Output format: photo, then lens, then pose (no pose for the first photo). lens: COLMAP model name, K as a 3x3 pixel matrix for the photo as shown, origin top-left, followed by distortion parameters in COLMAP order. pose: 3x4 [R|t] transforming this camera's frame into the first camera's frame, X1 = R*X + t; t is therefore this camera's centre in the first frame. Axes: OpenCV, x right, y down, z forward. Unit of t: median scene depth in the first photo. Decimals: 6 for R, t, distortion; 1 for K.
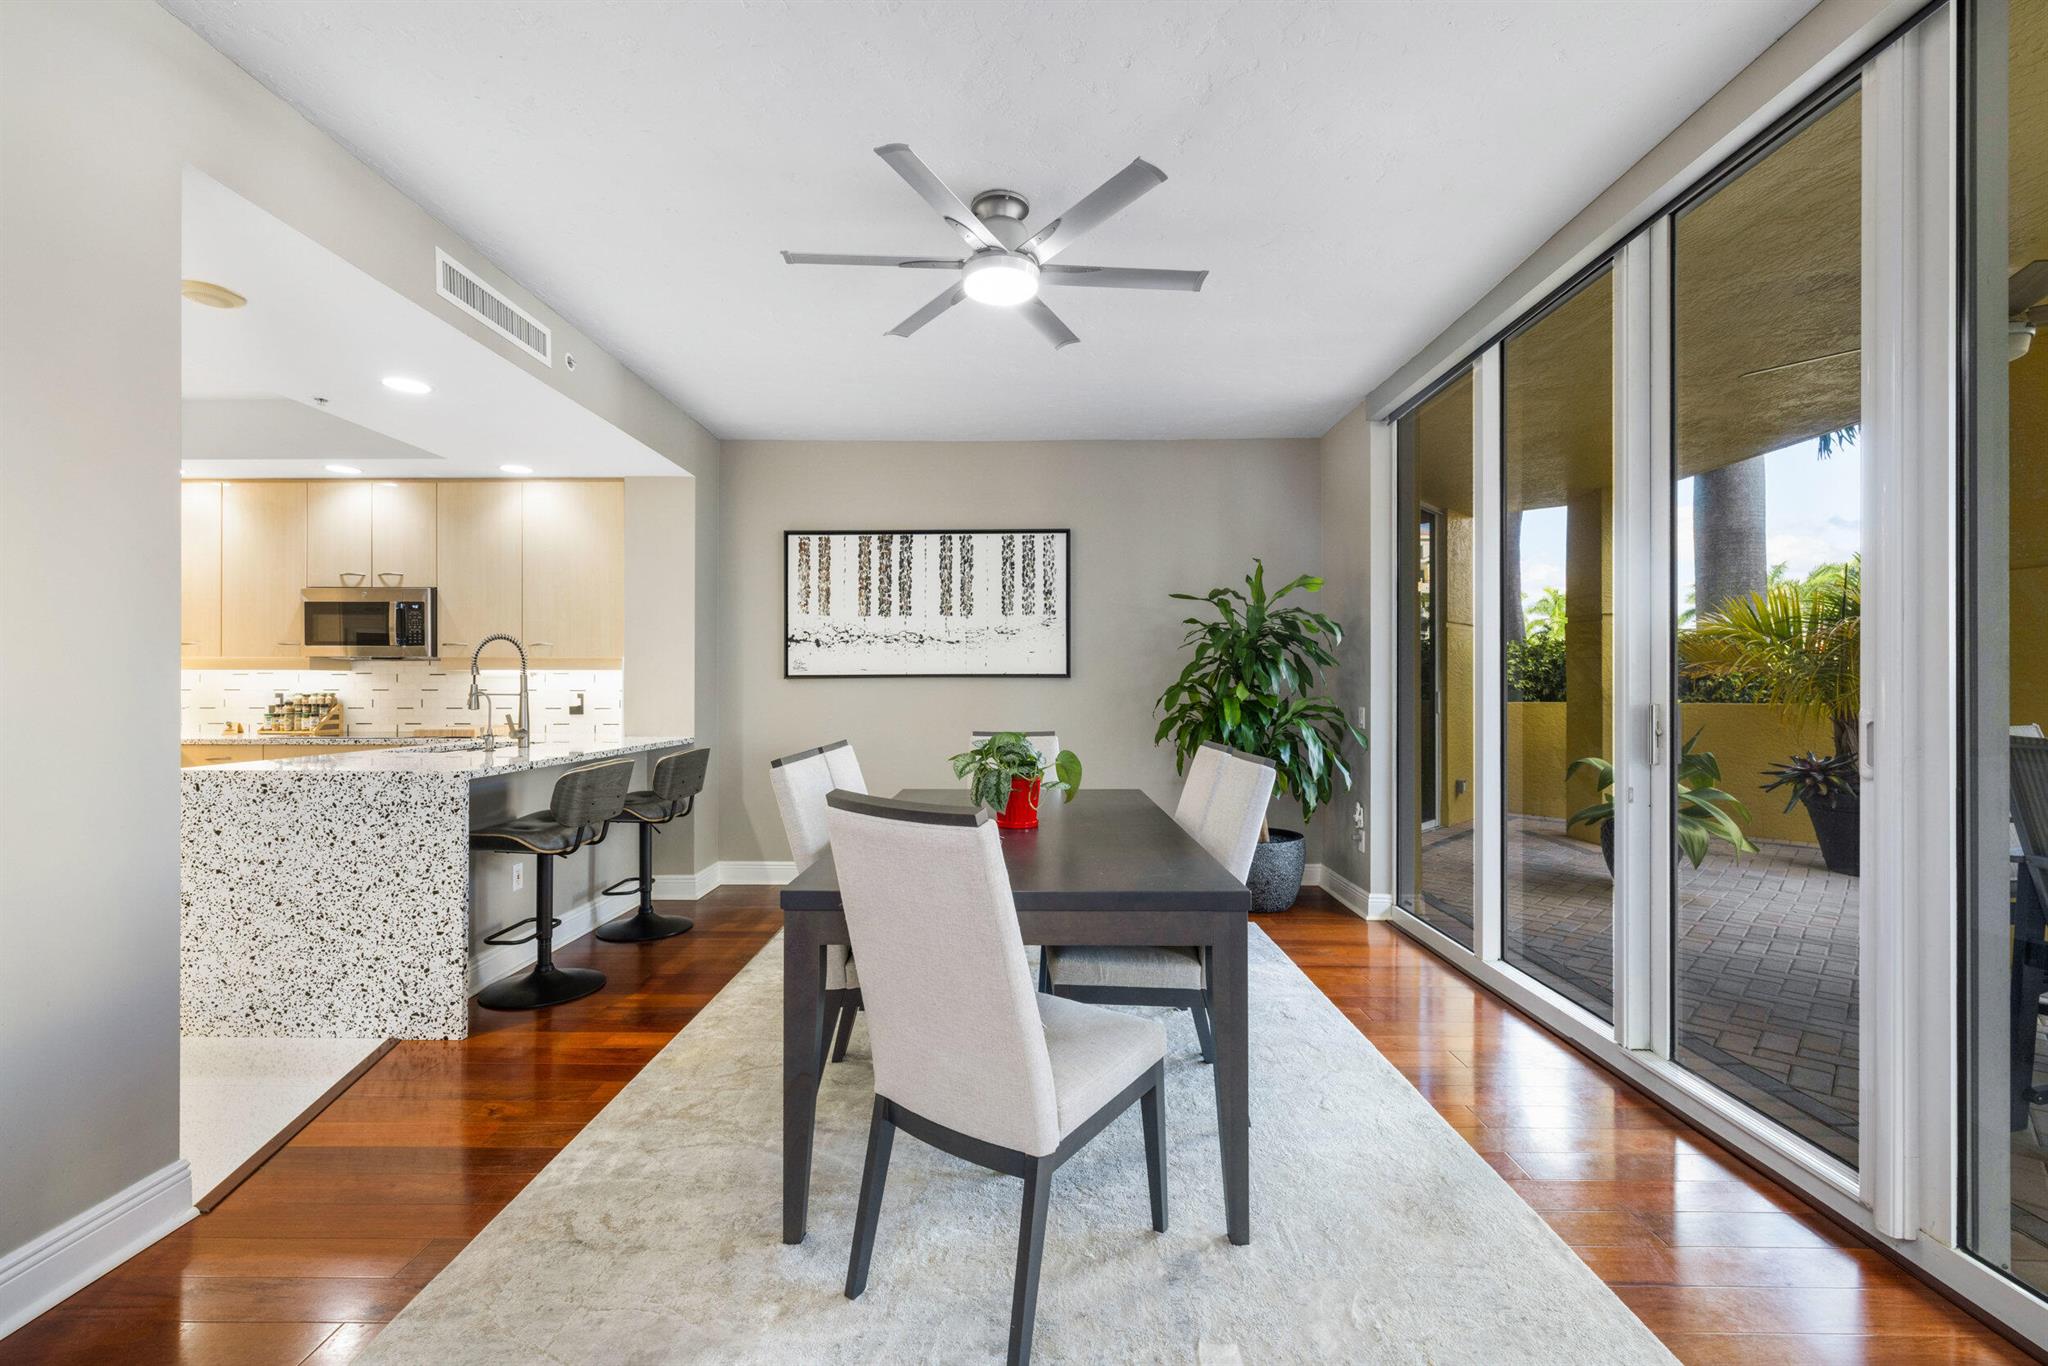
lens RADIAL K [[868.9, 0, 1016.1], [0, 868.9, 690.5], [0, 0, 1]] dist [0.000062, 0.000110]
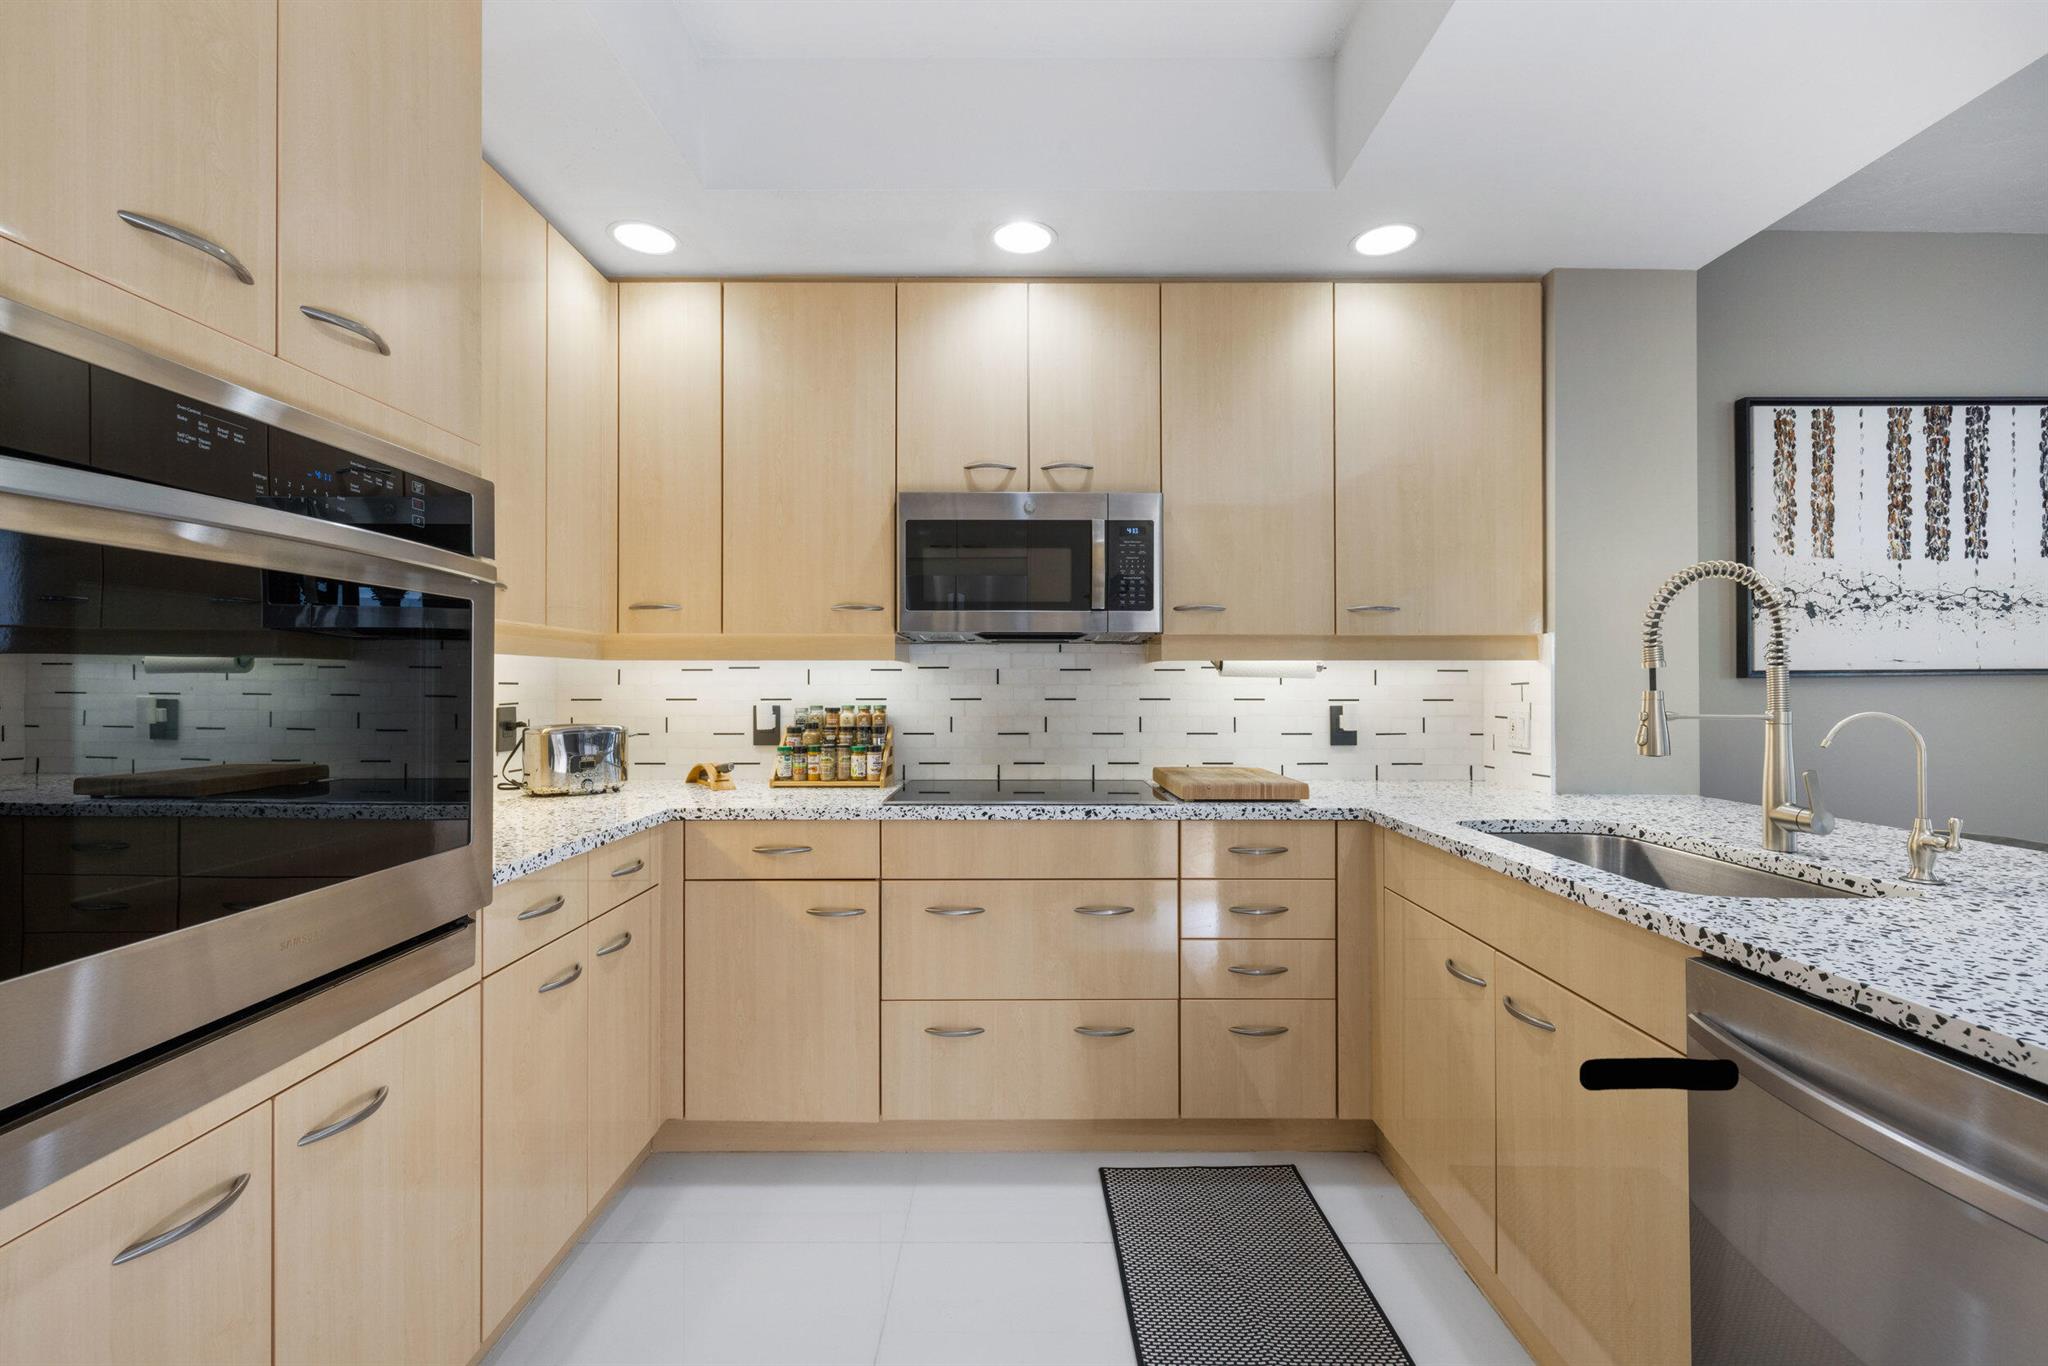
lens RADIAL K [[855.6, 0, 1002.5], [0, 855.6, 675.4], [0, 0, 1]] dist [0.000410, 0.000161]
pose [[0.999886, -0.000038, 0.015087, -0.728421], [0.000311, 0.999837, -0.018070, -0.005715], [-0.015084, 0.018072, 0.999723, 0.489758]]
